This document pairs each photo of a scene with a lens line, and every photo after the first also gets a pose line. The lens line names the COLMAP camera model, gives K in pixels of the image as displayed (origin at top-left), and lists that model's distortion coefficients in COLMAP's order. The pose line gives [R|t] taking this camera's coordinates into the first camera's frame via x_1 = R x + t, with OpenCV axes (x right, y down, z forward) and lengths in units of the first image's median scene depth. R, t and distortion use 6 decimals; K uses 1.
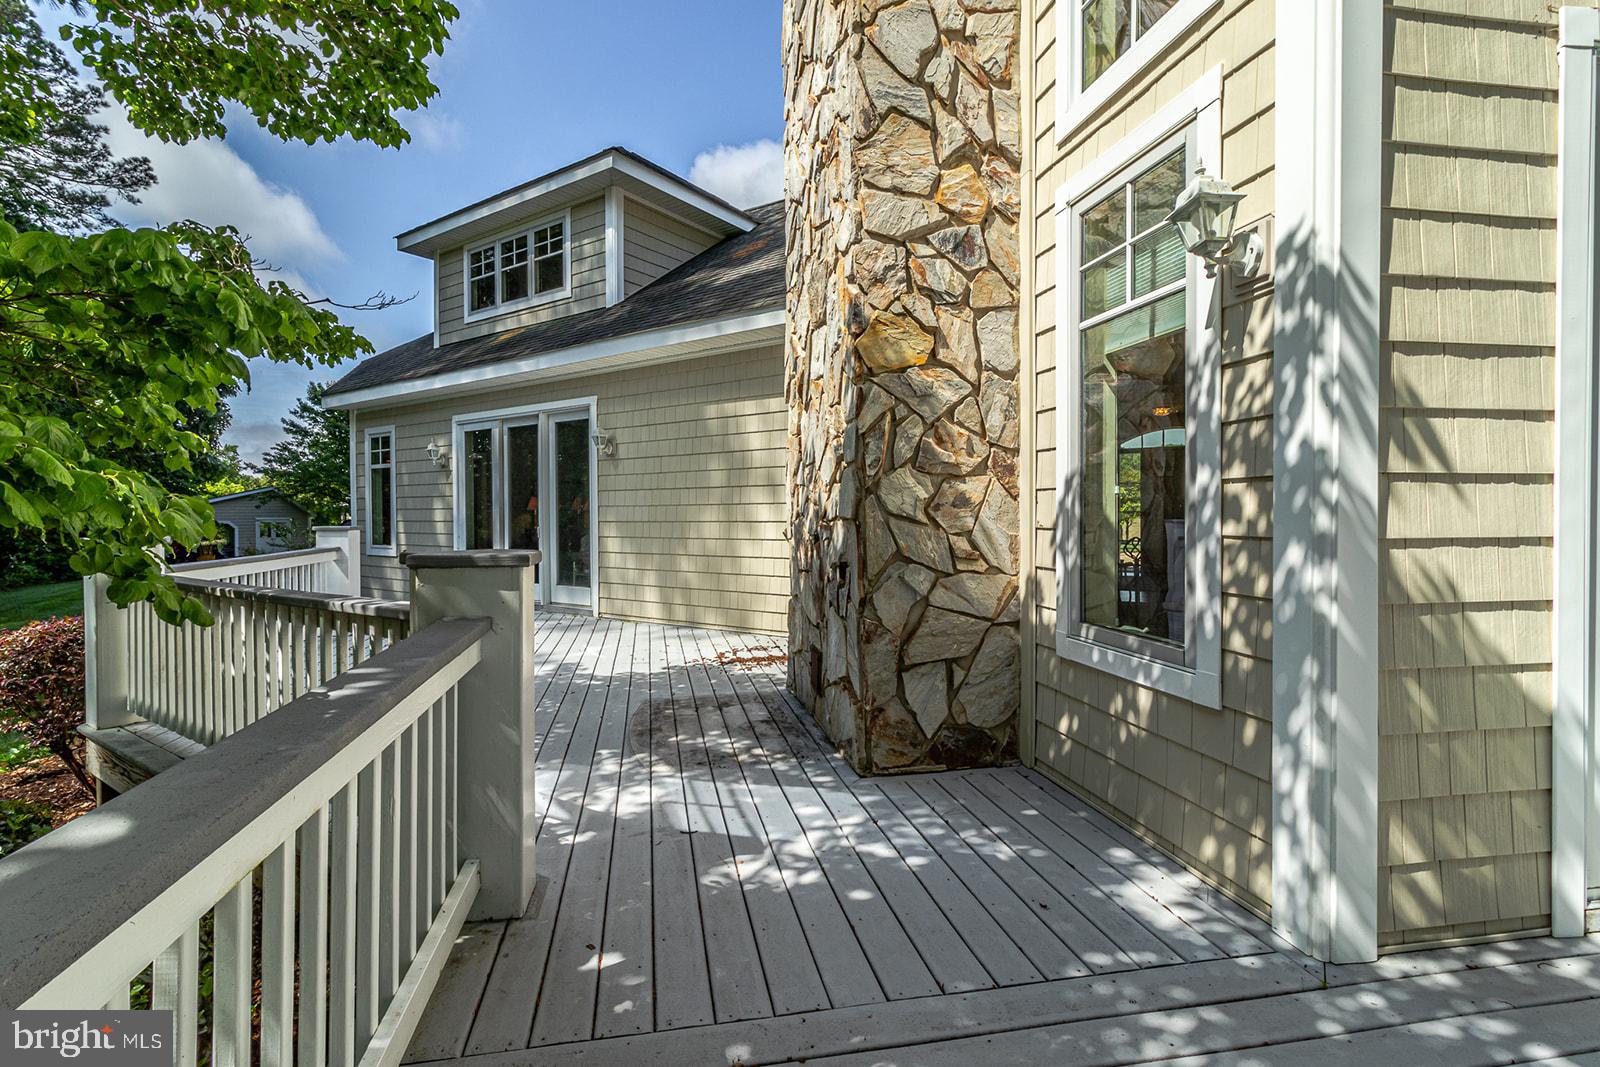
lens RADIAL K [[745.5, 0, 788.4], [0, 745.5, 526.3], [0, 0, 1]] dist [0.004189, -0.001412]
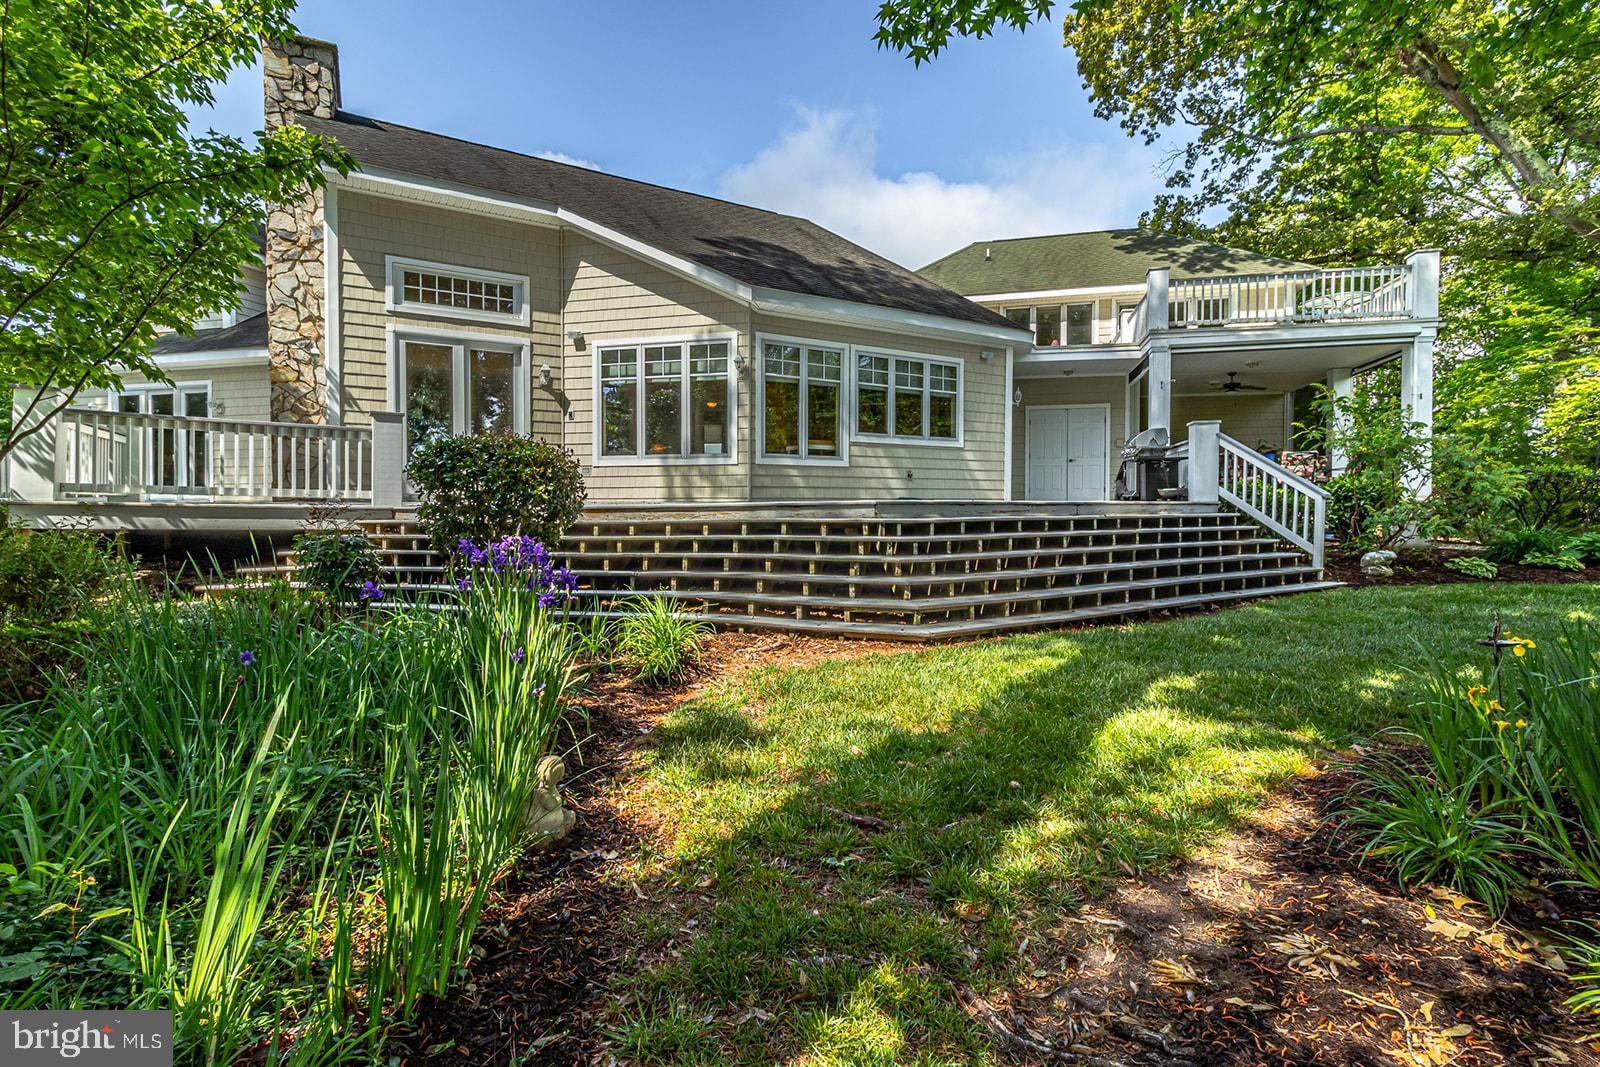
lens RADIAL K [[745.5, 0, 803.4], [0, 745.5, 524.4], [0, 0, 1]] dist [0.004189, -0.001412]
pose [[0.942504, 0.003068, 0.334180, 1.225463], [-0.002851, 0.999995, -0.001141, 0.427453], [-0.334182, 0.000122, 0.942509, -2.941106]]
